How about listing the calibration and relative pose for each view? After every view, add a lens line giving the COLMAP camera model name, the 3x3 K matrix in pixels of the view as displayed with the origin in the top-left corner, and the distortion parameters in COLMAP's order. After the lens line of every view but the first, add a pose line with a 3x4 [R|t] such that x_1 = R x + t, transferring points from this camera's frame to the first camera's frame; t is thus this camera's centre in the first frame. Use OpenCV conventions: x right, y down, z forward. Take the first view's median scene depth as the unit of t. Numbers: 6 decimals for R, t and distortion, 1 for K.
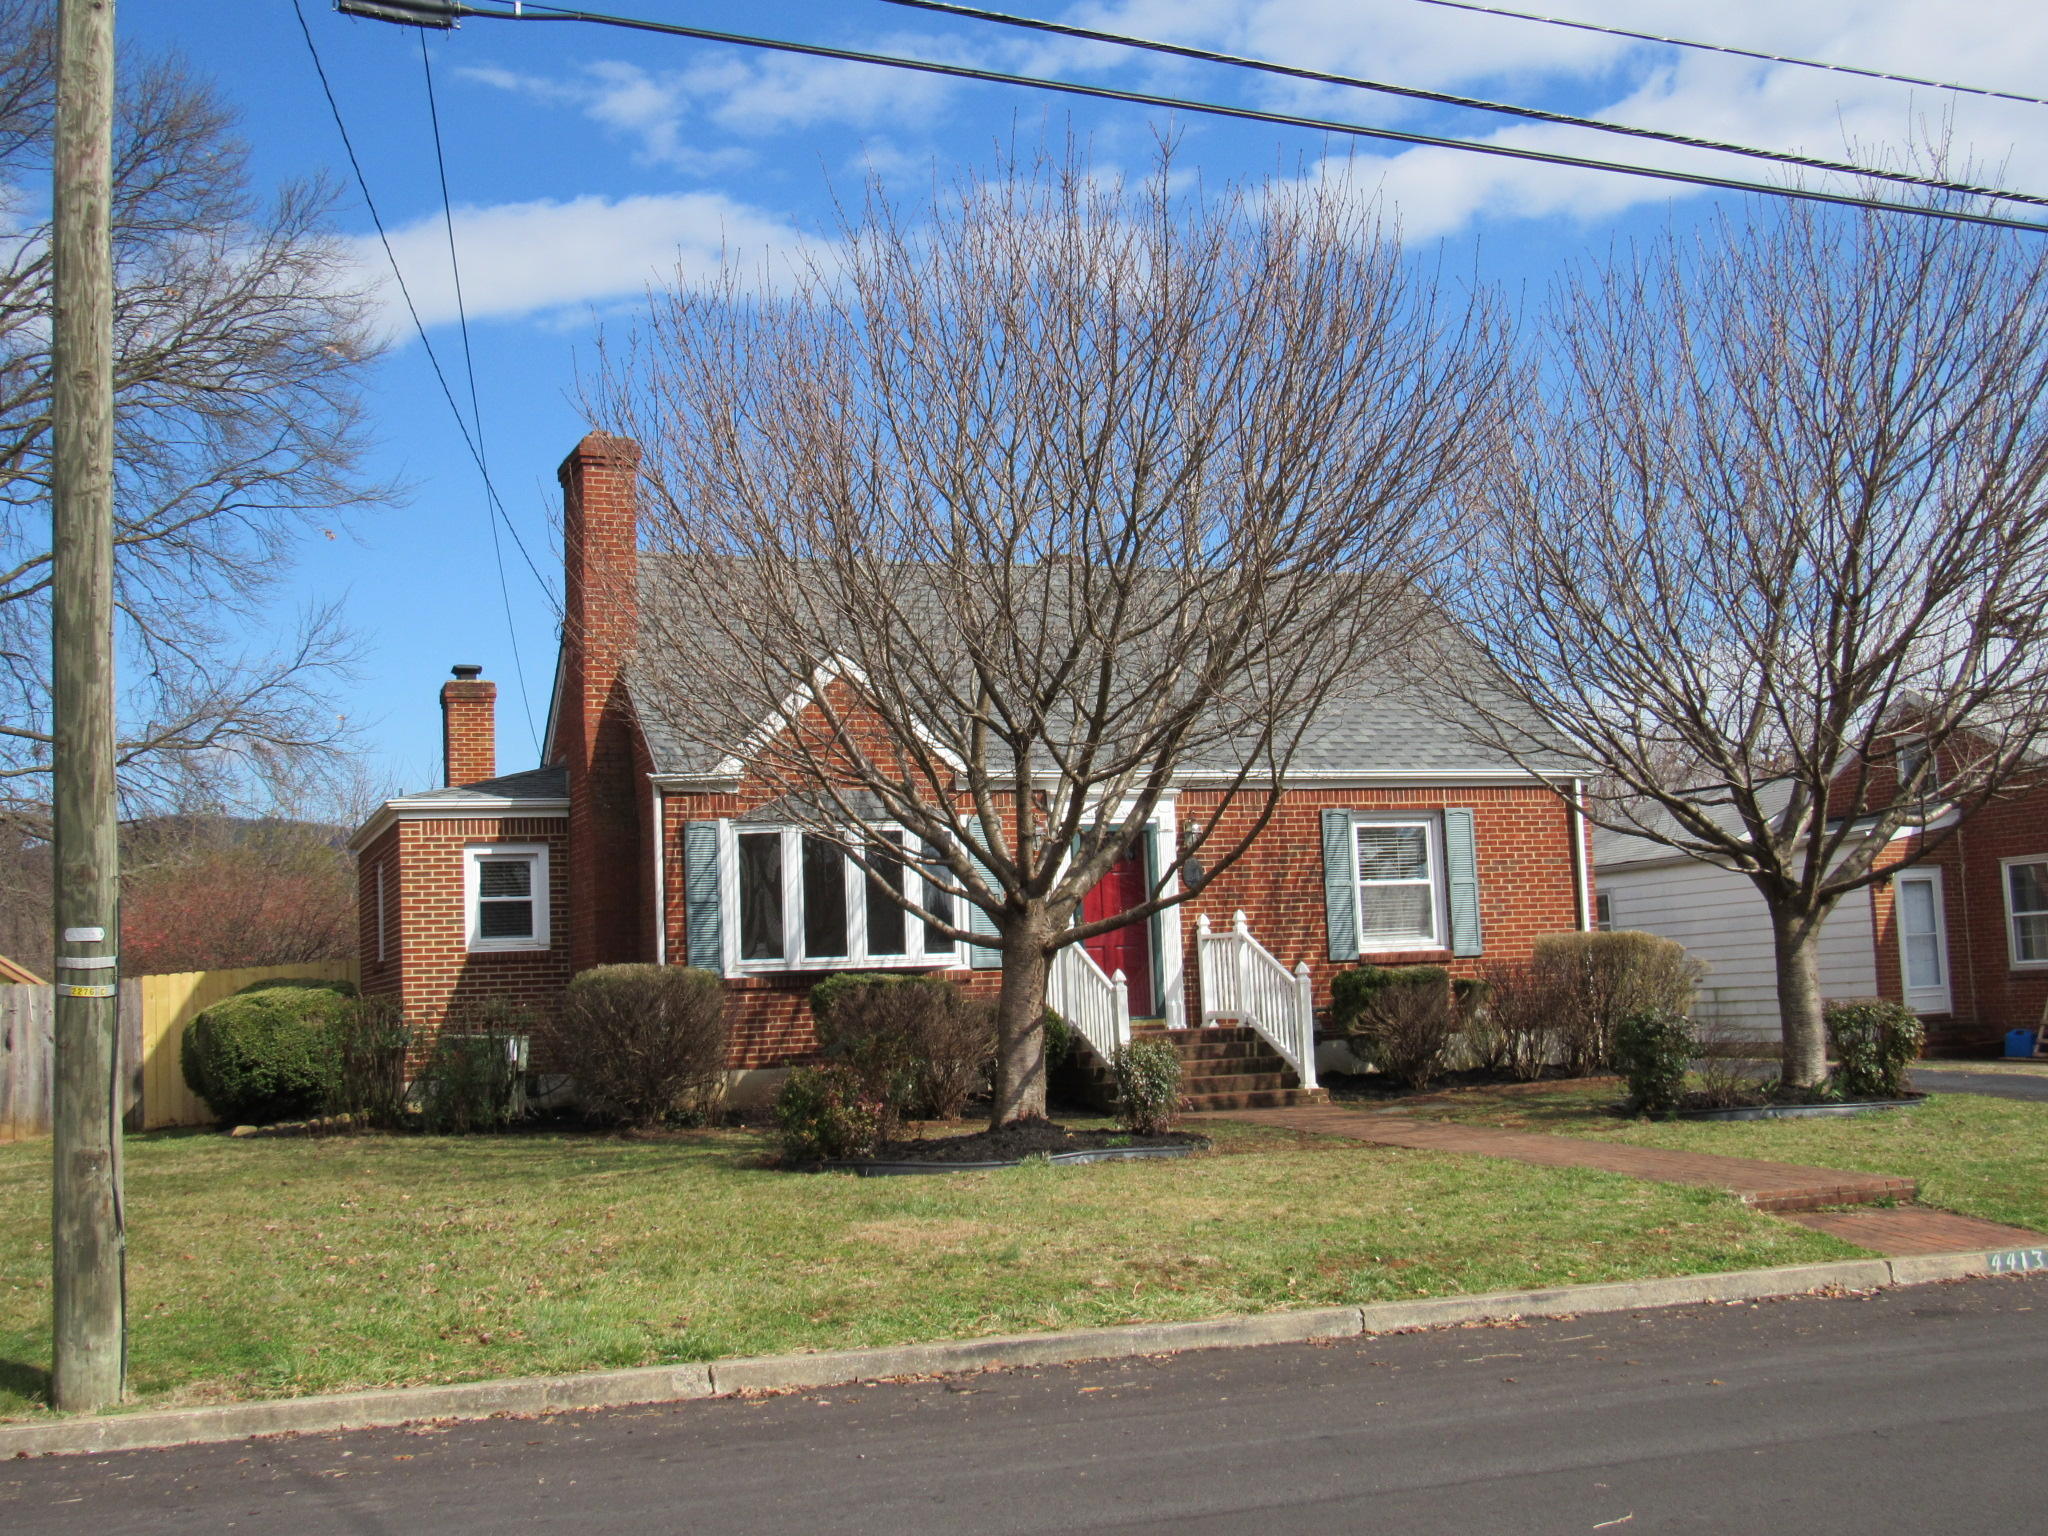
lens RADIAL K [[2440.6, 0, 1024.0], [0, 2440.6, 768.0], [0, 0, 1]] dist [0.106496, -0.034076]
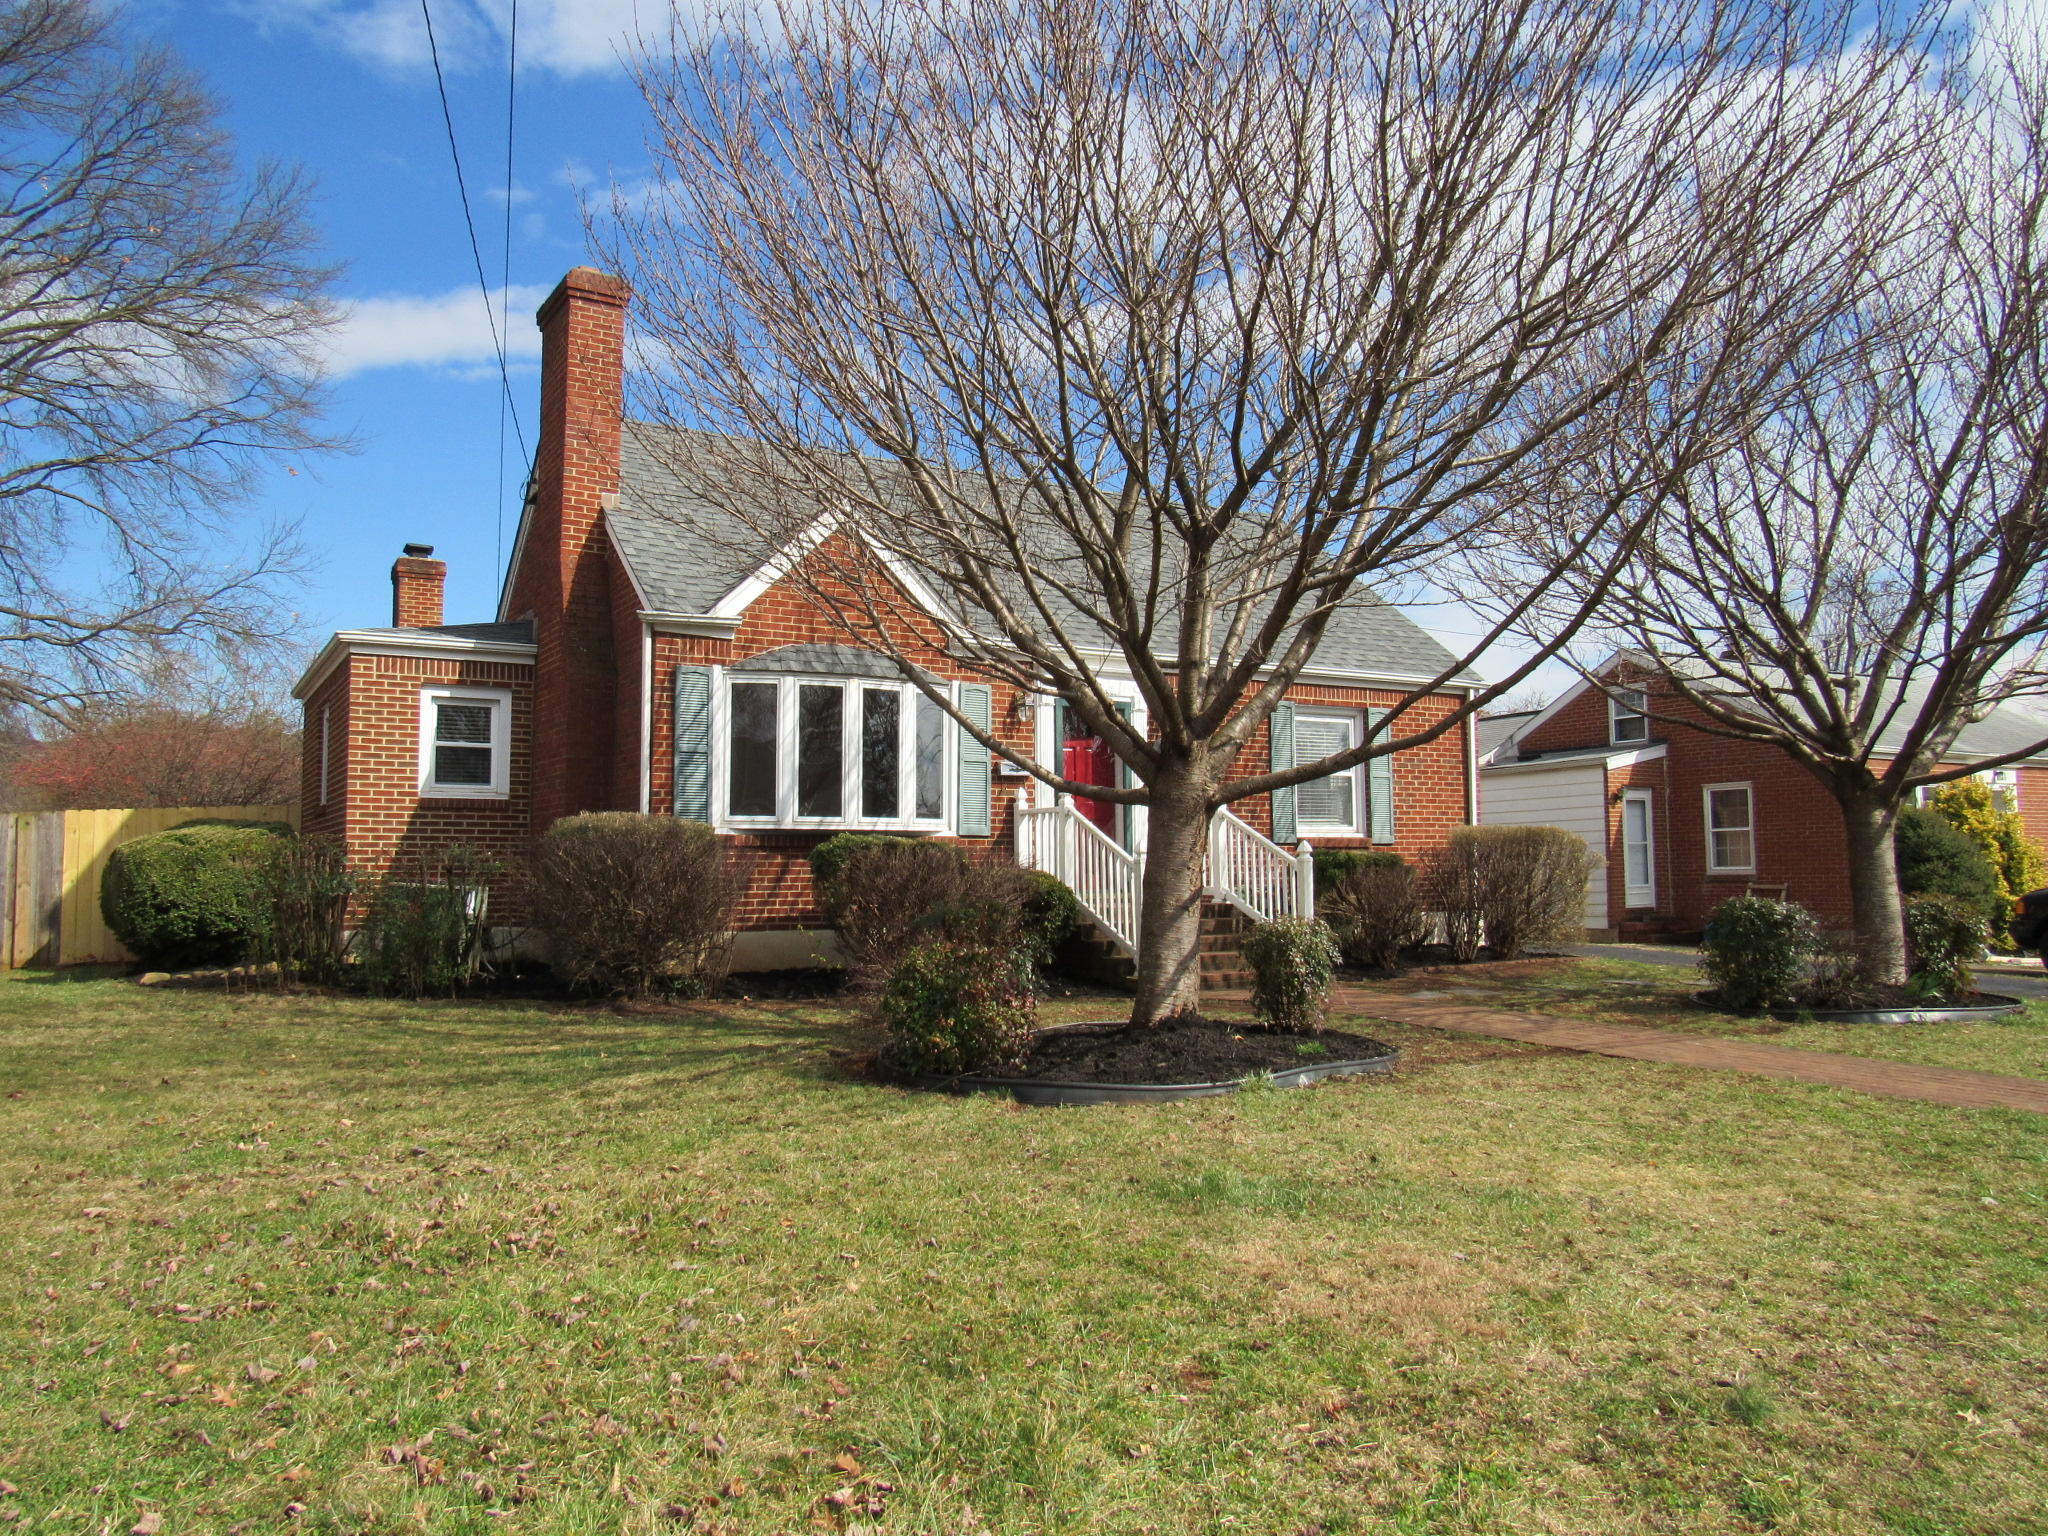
lens RADIAL K [[1485.3, 0, 1024.0], [0, 1485.3, 768.0], [0, 0, 1]] dist [0.036412, 0.002381]
pose [[0.982596, 0.049918, 0.178921, -0.101662], [-0.053682, 0.998426, 0.016256, 0.042306], [-0.177828, -0.025578, 0.983729, 0.391589]]
